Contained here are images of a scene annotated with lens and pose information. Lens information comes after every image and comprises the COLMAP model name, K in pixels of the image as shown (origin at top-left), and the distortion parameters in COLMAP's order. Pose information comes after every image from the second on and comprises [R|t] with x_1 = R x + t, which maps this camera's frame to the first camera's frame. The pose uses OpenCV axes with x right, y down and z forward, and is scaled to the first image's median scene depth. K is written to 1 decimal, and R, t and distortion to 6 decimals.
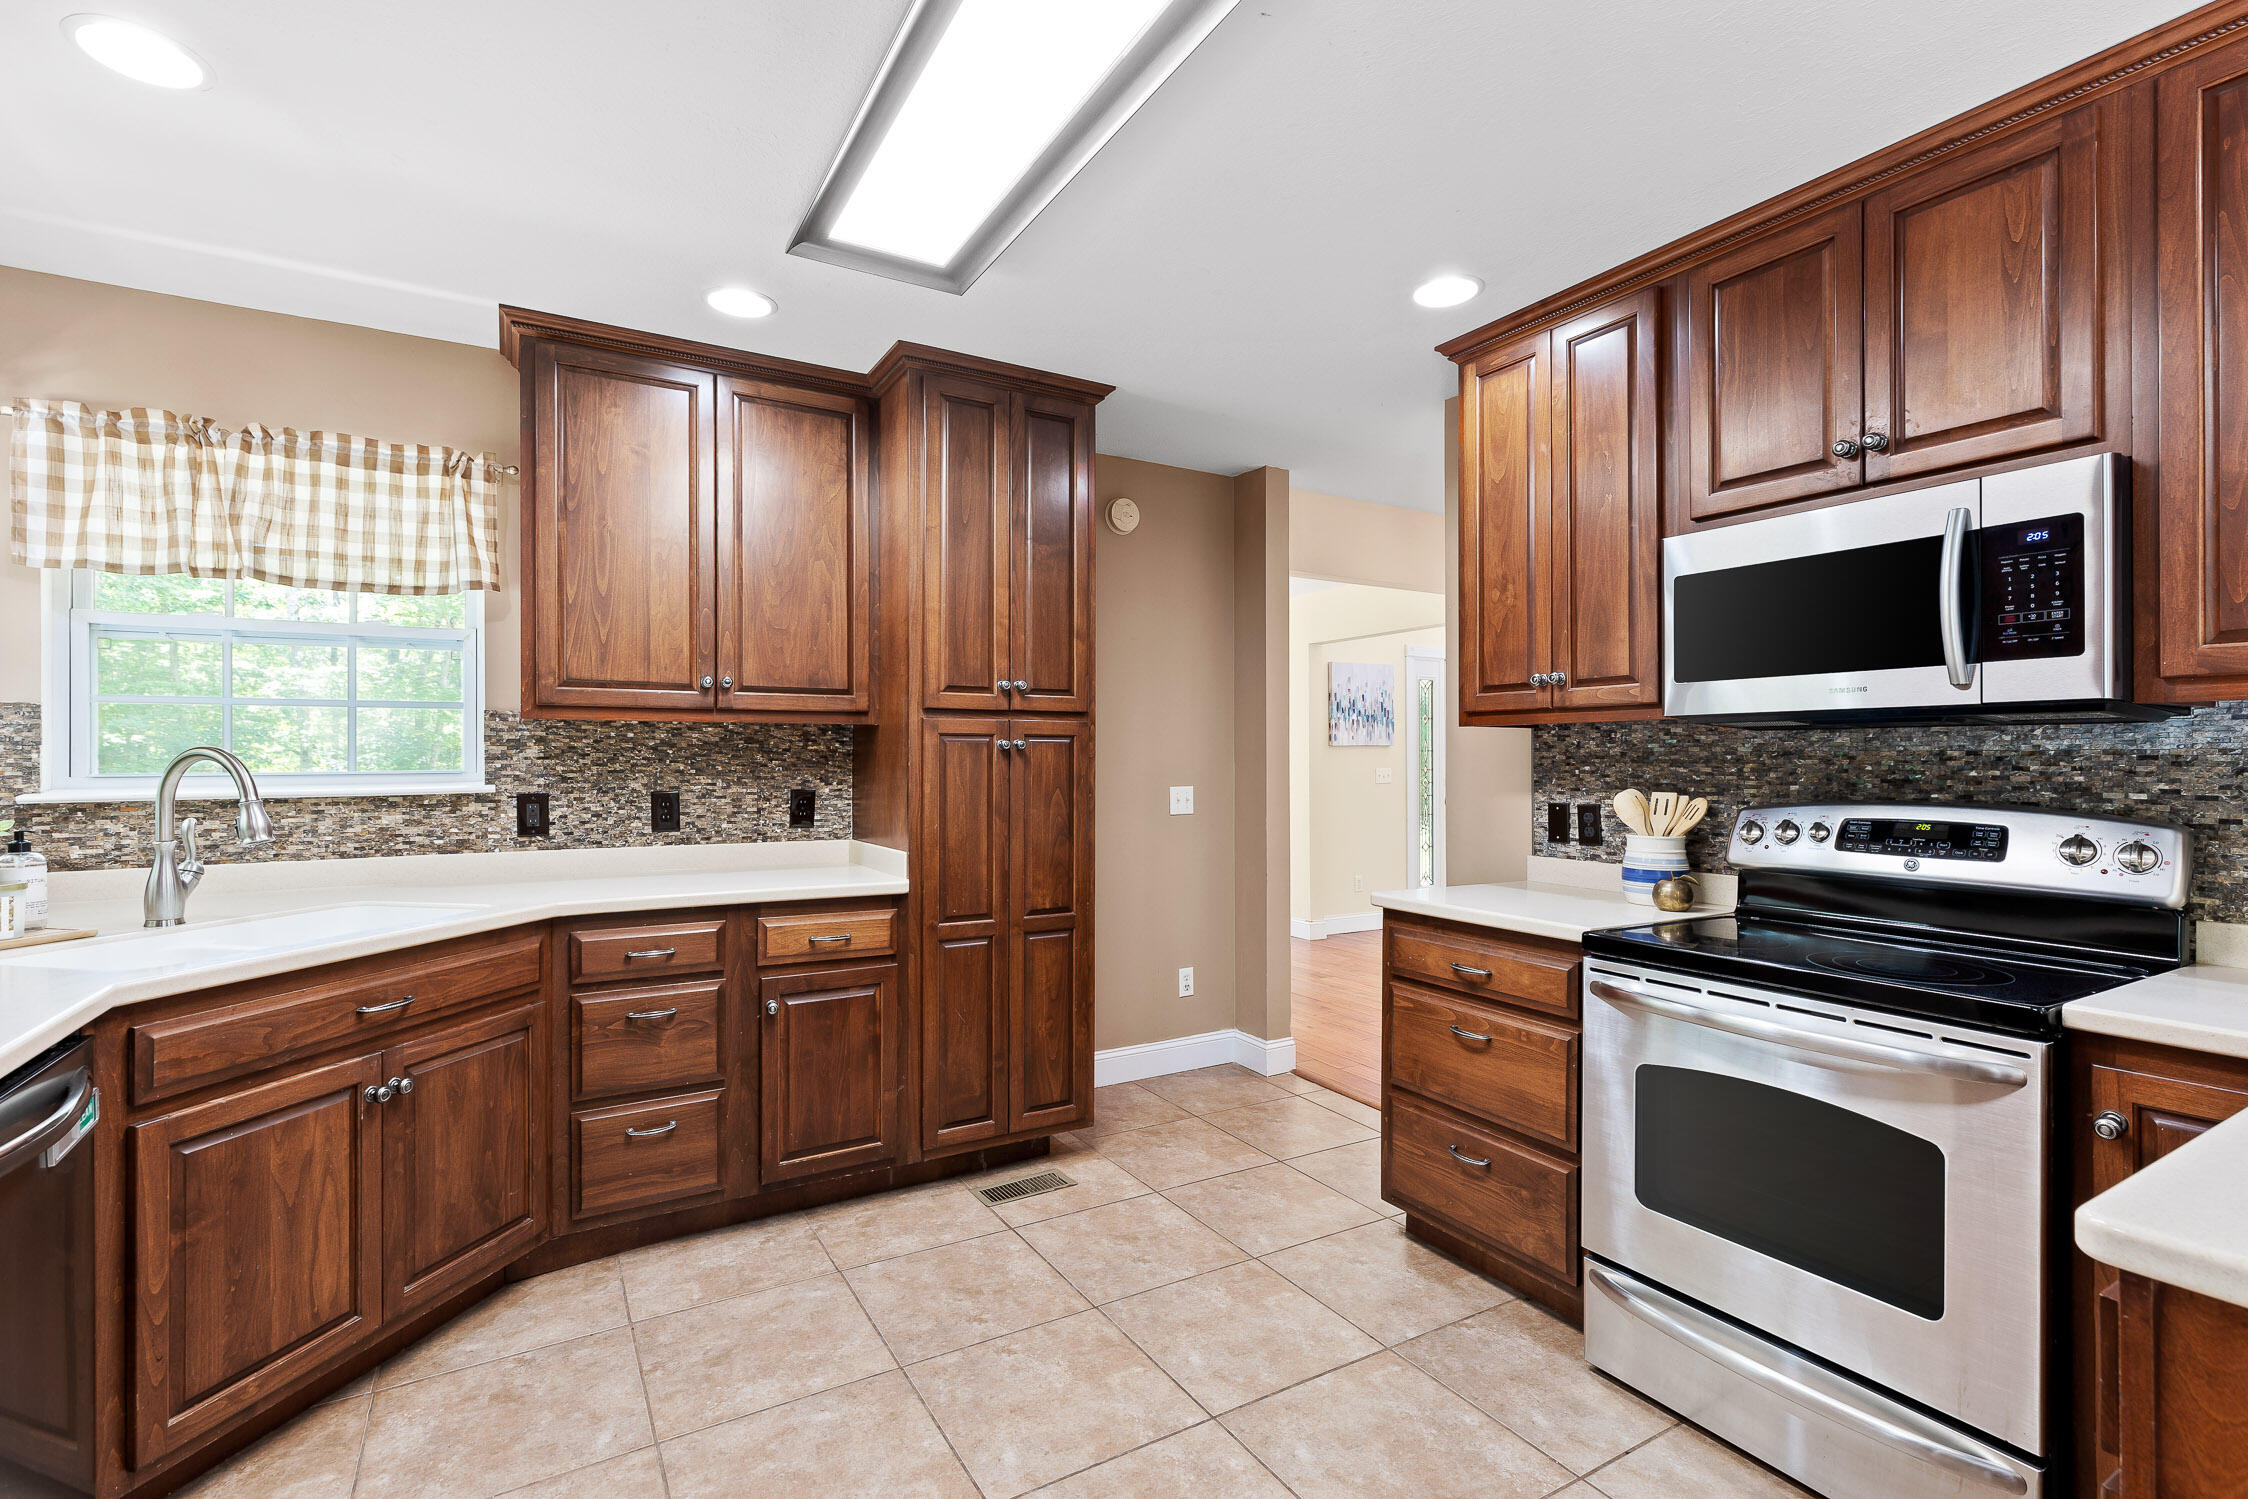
lens RADIAL K [[1033.6, 0, 1124.0], [0, 1033.6, 749.5], [0, 0, 1]] dist [0.010882, -0.000204]
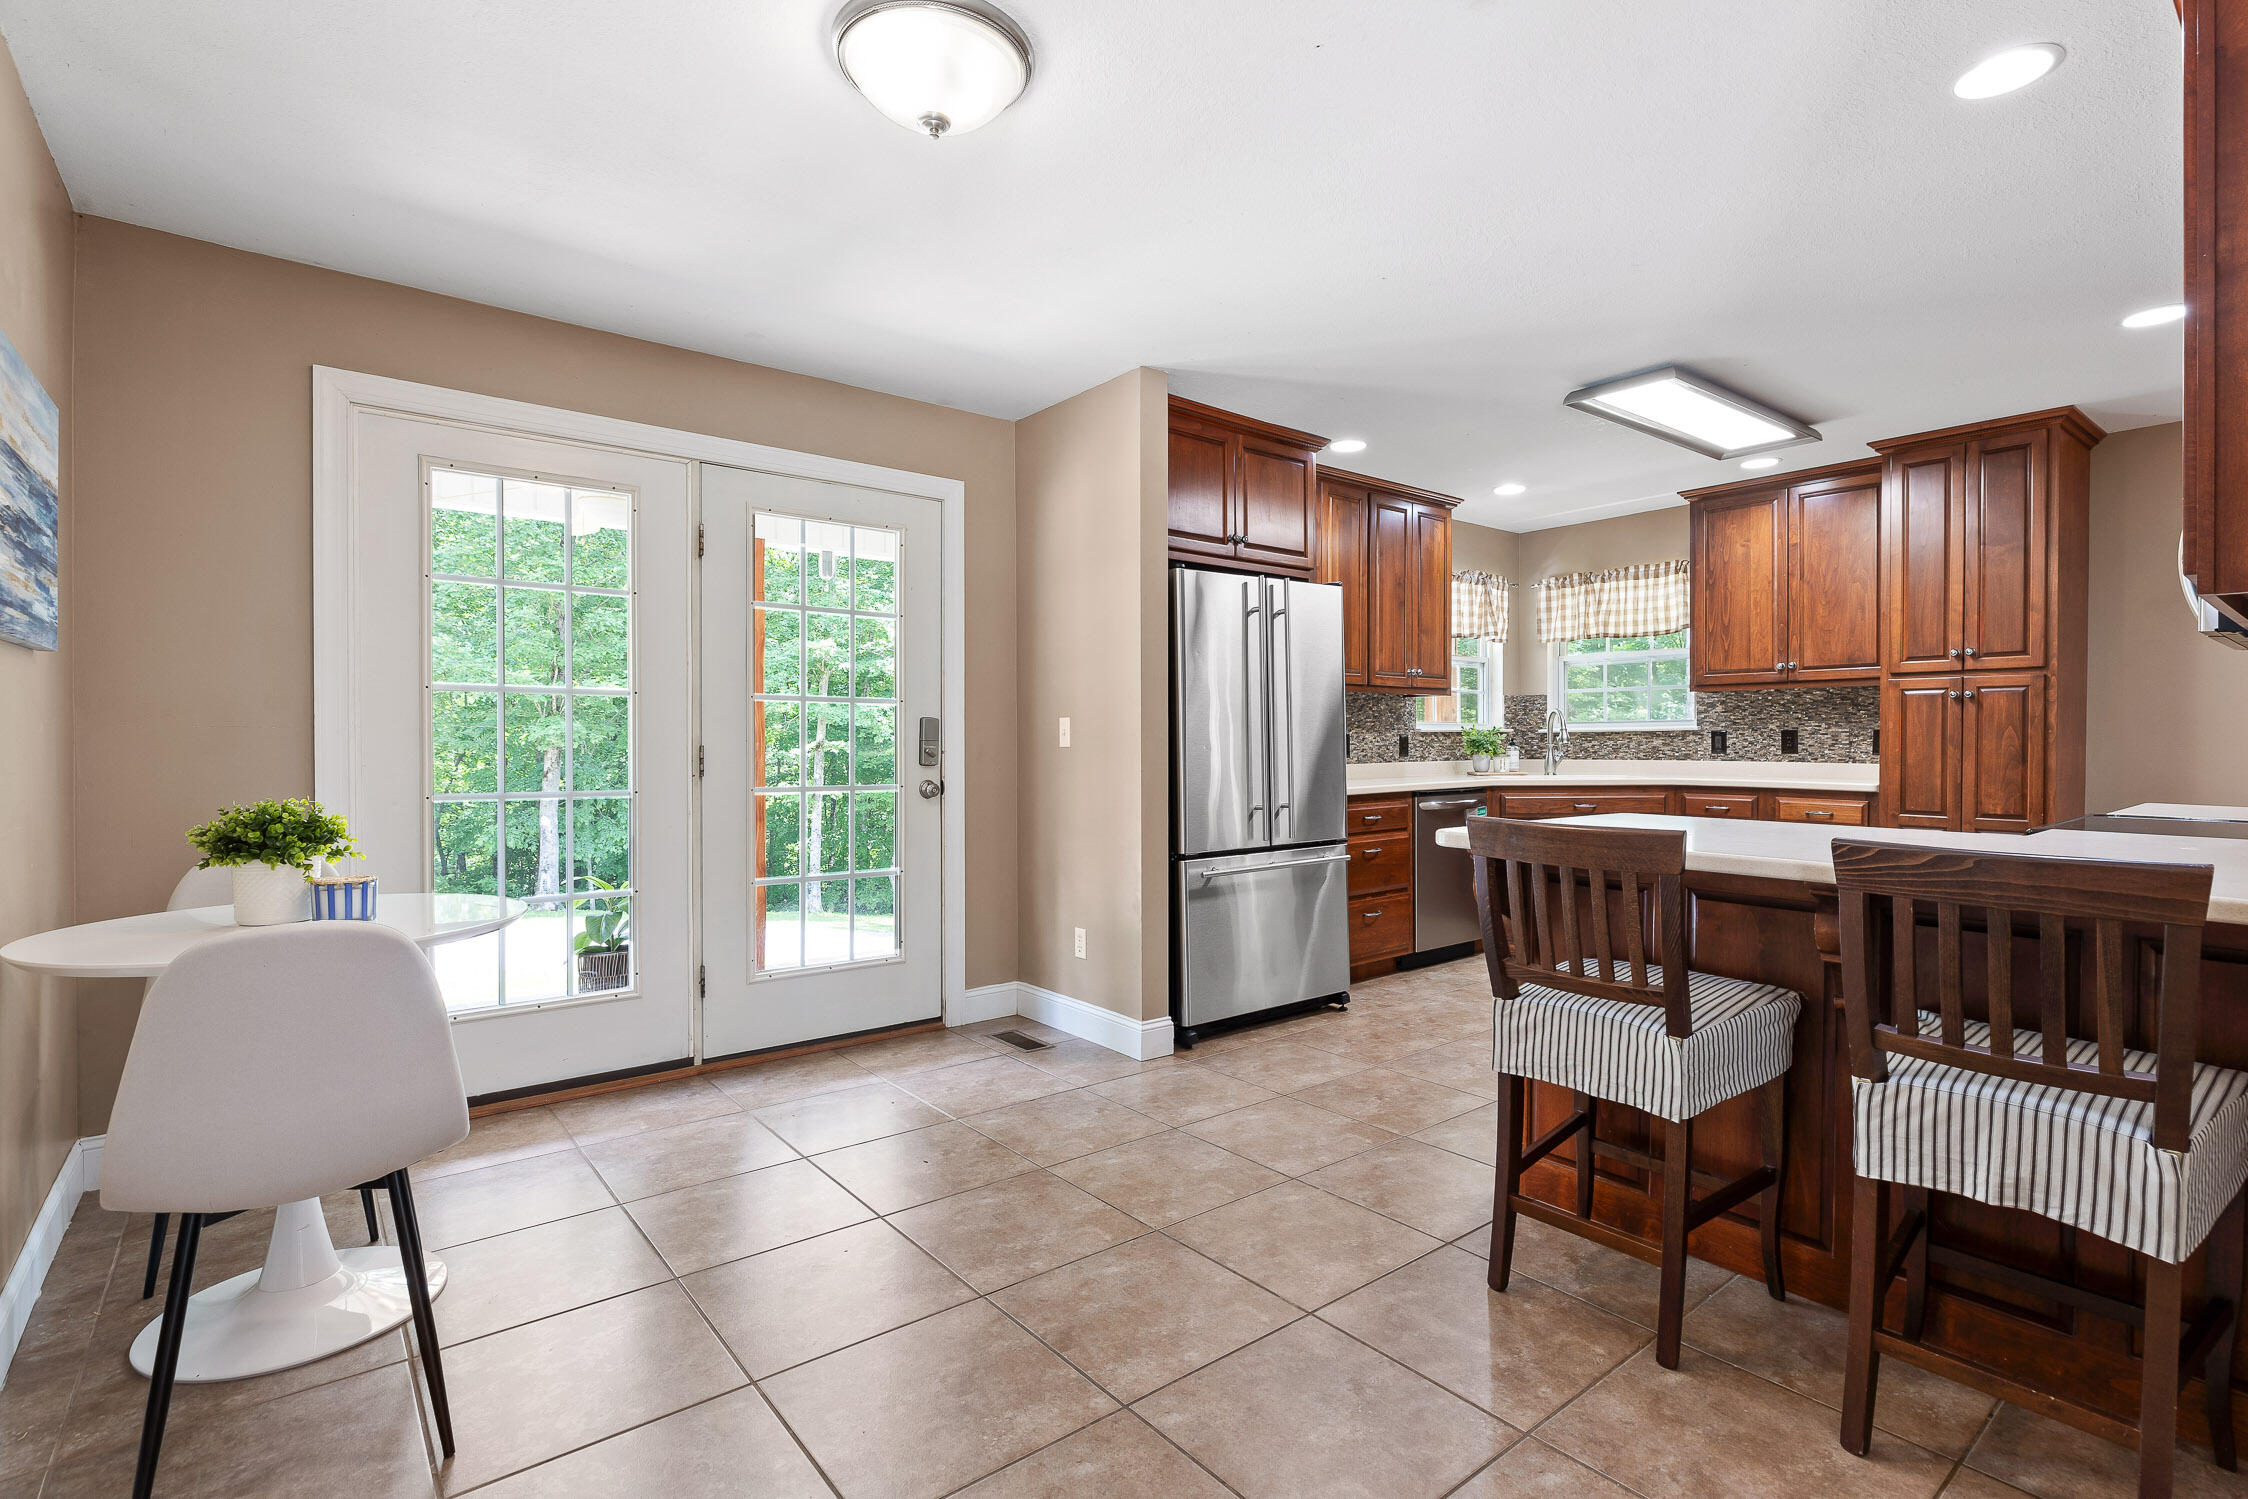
lens RADIAL K [[1059.4, 0, 1124.0], [0, 1059.4, 749.5], [0, 0, 1]] dist [0.001199, -0.000170]
pose [[0.140644, 0.009986, -0.990010, 1.277969], [0.010931, 0.999873, 0.011638, 0.045068], [0.990000, -0.012459, 0.140516, -0.373357]]
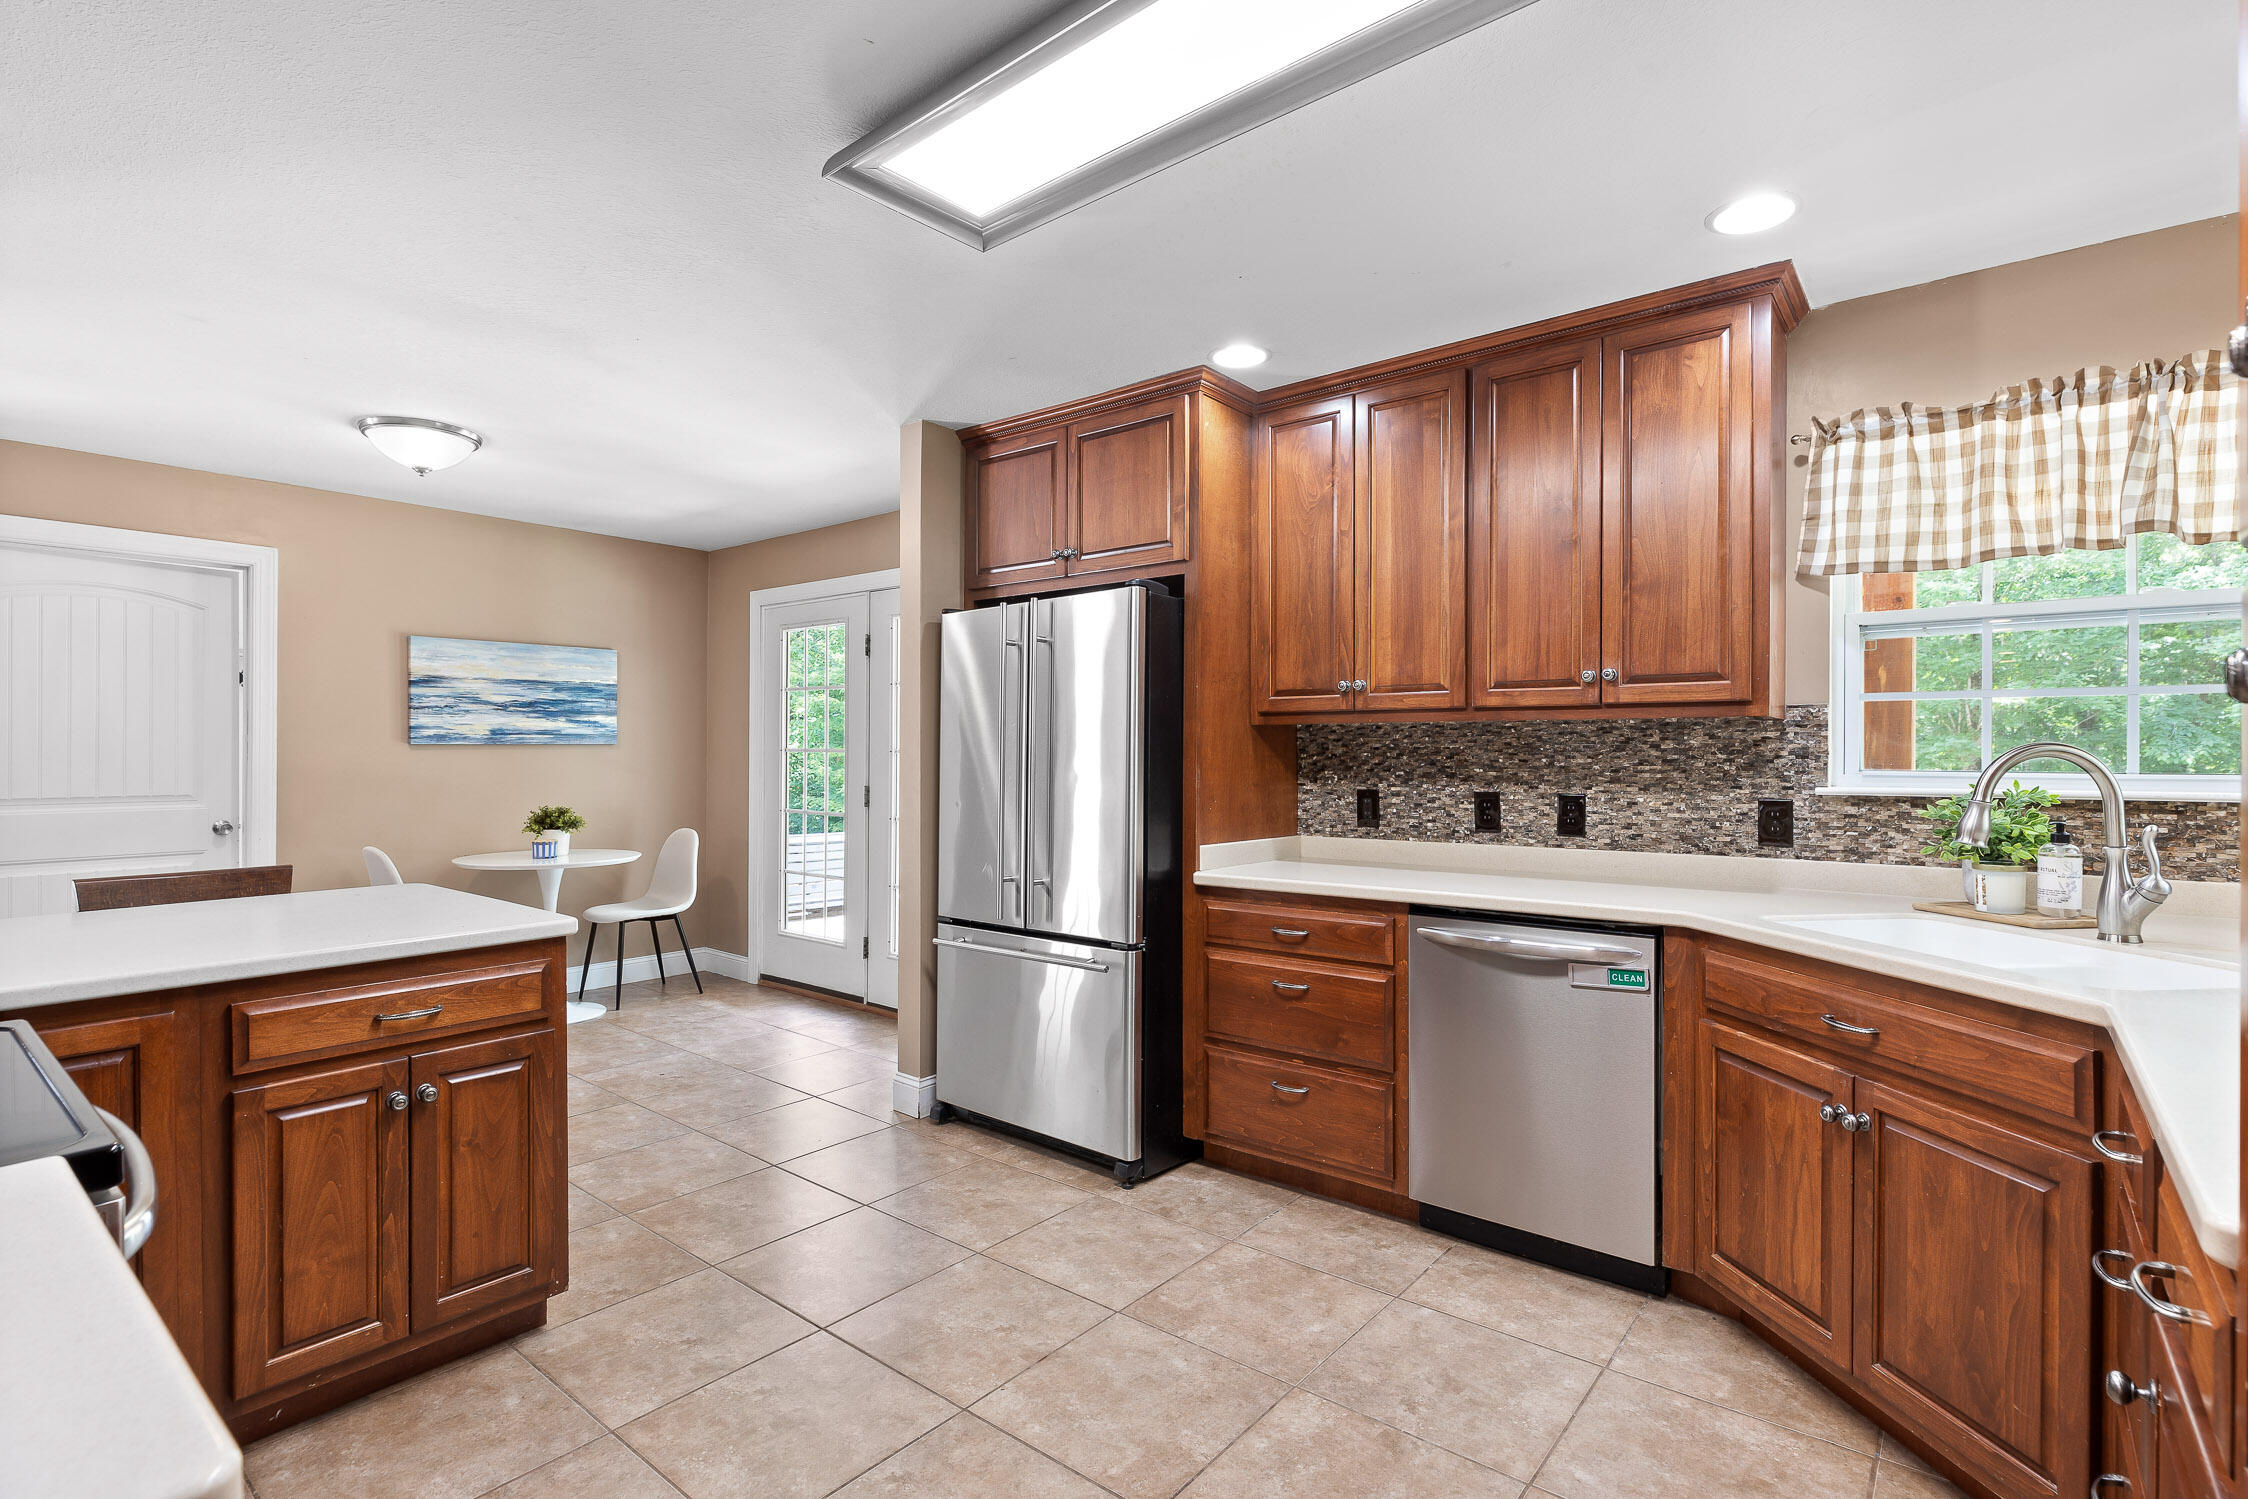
lens RADIAL K [[1059.4, 0, 1124.0], [0, 1059.4, 749.5], [0, 0, 1]] dist [0.001199, -0.000170]
pose [[-0.938923, -0.001638, -0.344124, 0.153044], [0.002548, 0.999928, -0.011710, 0.009547], [0.344119, -0.011871, -0.938851, 1.211522]]
